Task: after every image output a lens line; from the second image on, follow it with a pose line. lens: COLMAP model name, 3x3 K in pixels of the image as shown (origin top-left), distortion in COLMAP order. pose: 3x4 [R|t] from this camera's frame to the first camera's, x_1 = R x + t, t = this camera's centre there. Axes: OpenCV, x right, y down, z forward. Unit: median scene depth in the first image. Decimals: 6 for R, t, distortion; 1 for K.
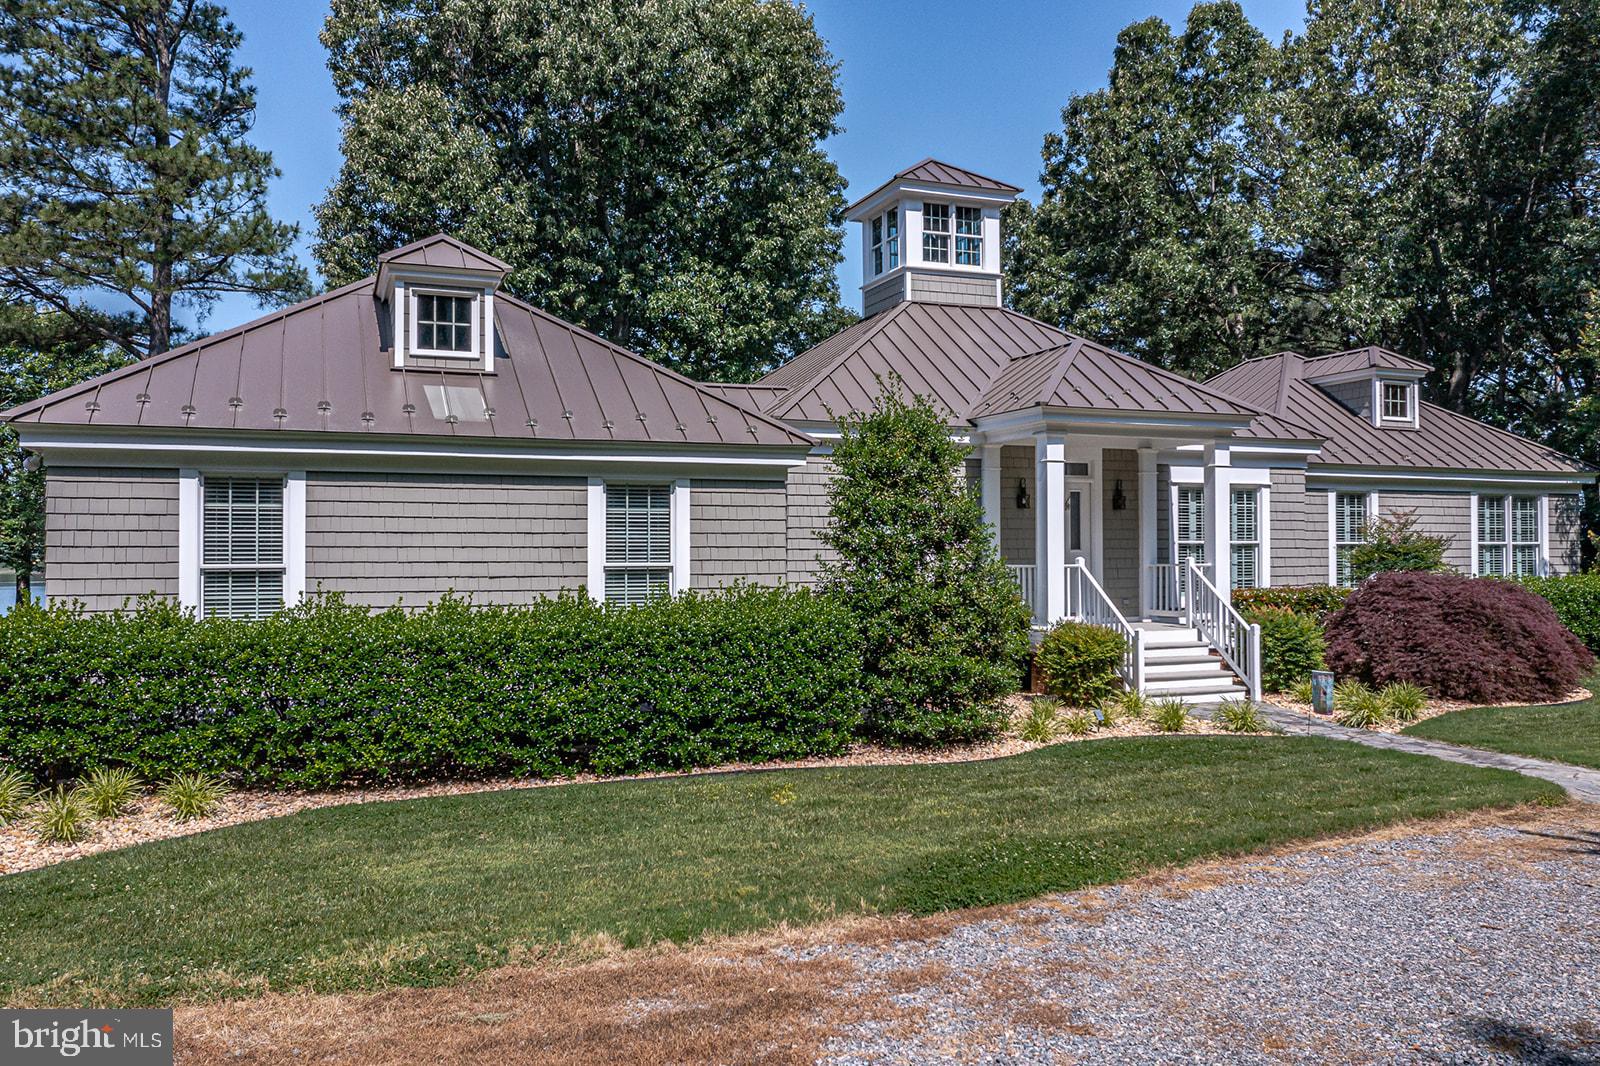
lens RADIAL K [[1263.8, 0, 800.0], [0, 1263.8, 533.0], [0, 0, 1]] dist [-0.018558, 0.009723]
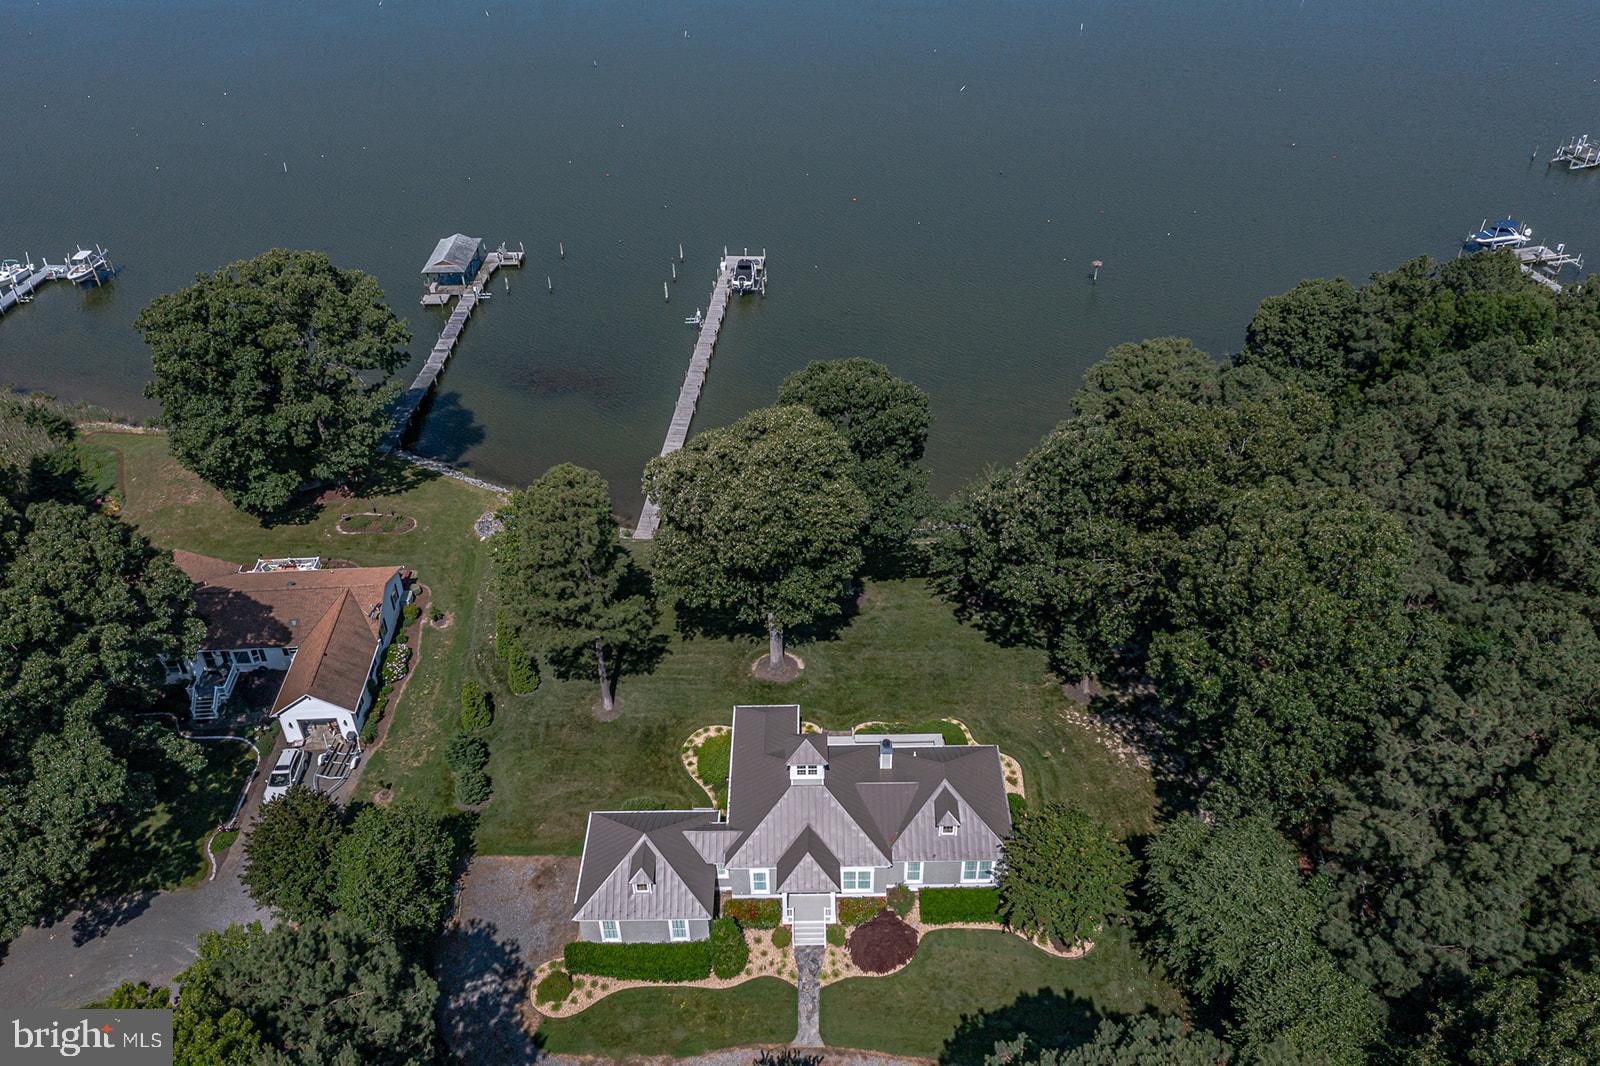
lens RADIAL K [[1266.9, 0, 800.0], [0, 1266.9, 533.0], [0, 0, 1]] dist [-0.019811, 0.008711]
pose [[0.931908, 0.201847, -0.301340, 1.028420], [0.024343, 0.794153, 0.607230, -2.882061], [0.361878, -0.573218, 0.735164, -1.125395]]
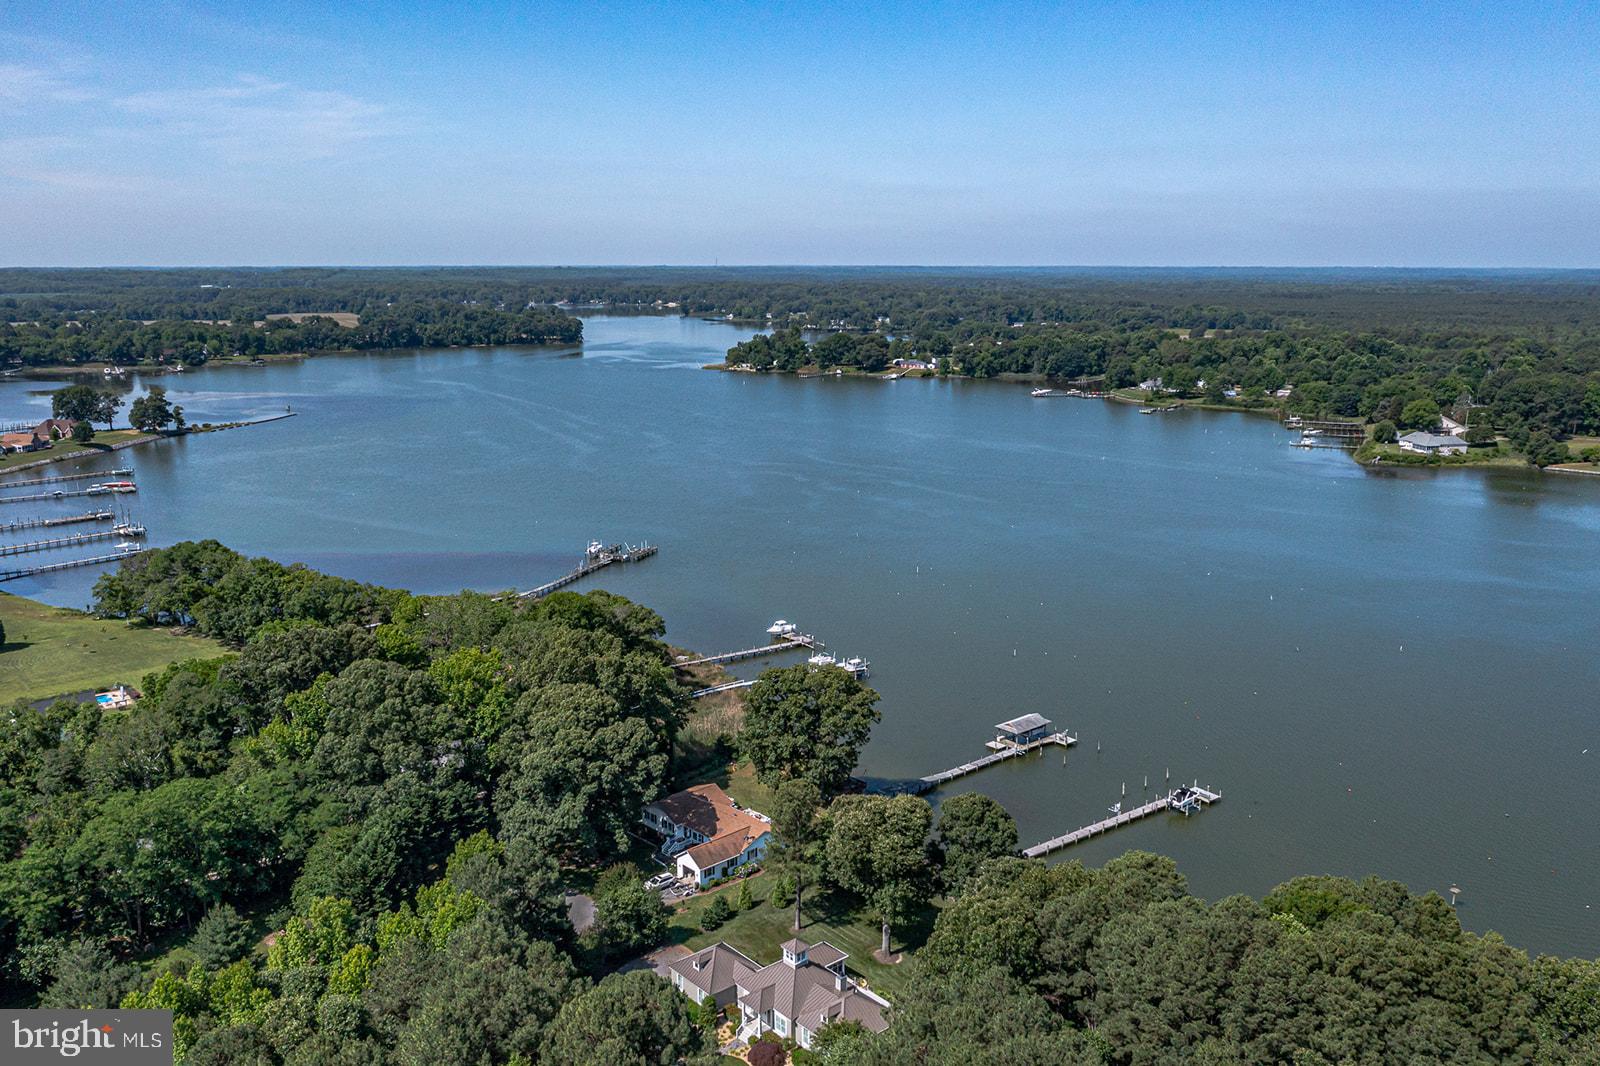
lens RADIAL K [[1279.2, 0, 800.0], [0, 1279.2, 533.0], [0, 0, 1]] dist [-0.014672, -0.003076]
pose [[0.337713, 0.200327, -0.919684, 5.675415], [0.015395, 0.975783, 0.218200, -3.794282], [0.941123, -0.087848, 0.326451, -0.845623]]
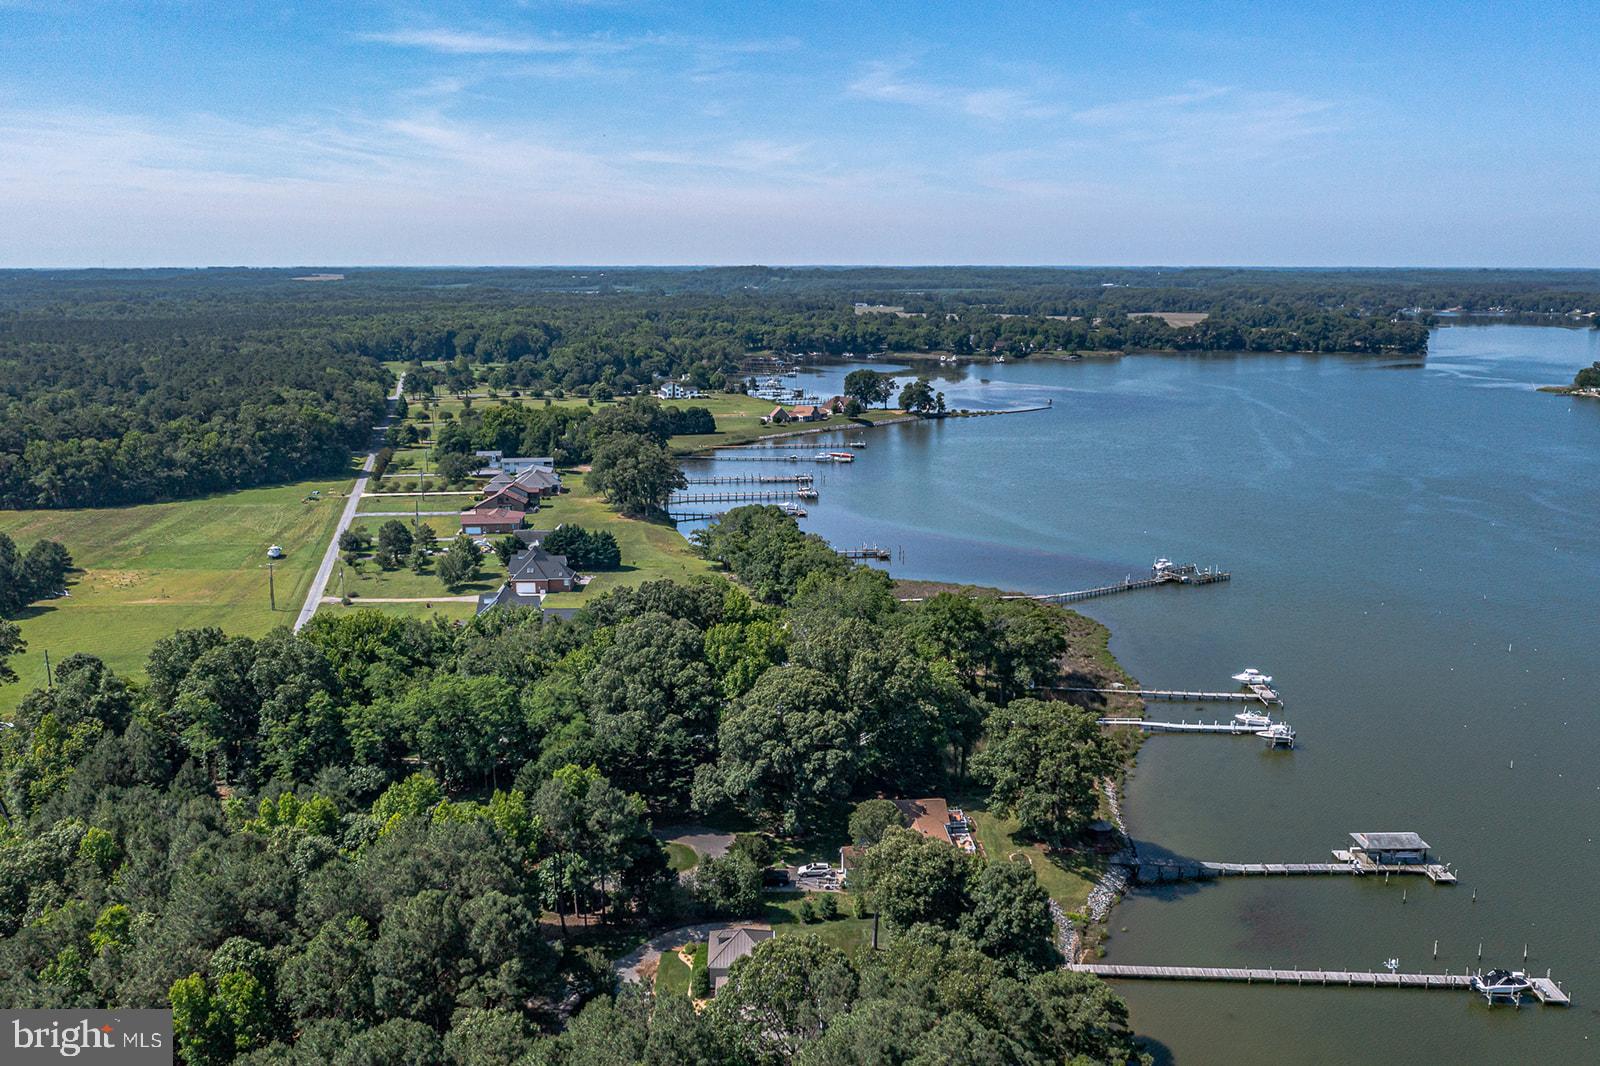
lens RADIAL K [[1279.2, 0, 800.0], [0, 1279.2, 533.0], [0, 0, 1]] dist [-0.014672, -0.003076]
pose [[-0.335020, 0.200465, -0.920639, 5.734876], [0.018429, 0.978312, 0.206316, -3.801059], [0.942031, 0.052153, -0.331448, 3.289571]]
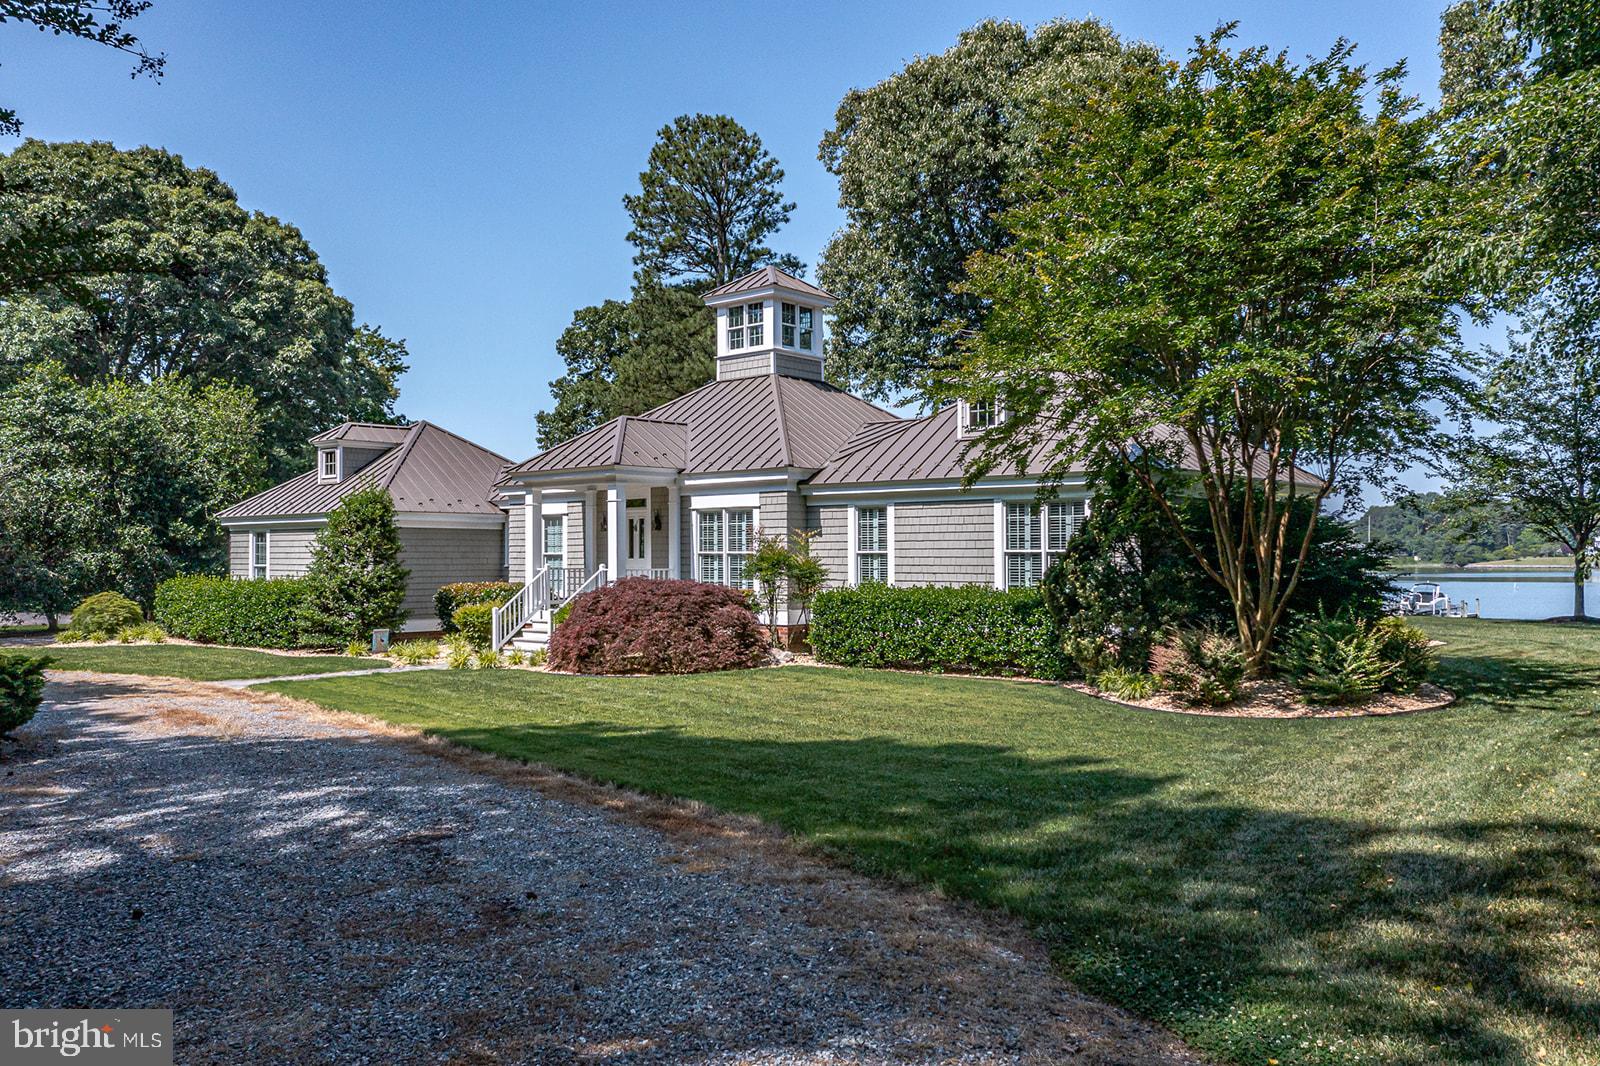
lens RADIAL K [[1263.8, 0, 800.0], [0, 1263.8, 533.0], [0, 0, 1]] dist [-0.018558, 0.009723]
pose [[0.470195, -0.014272, -0.882447, 1.440220], [0.018130, 0.999814, -0.006509, -0.002862], [0.882376, -0.012938, 0.470367, 0.432198]]
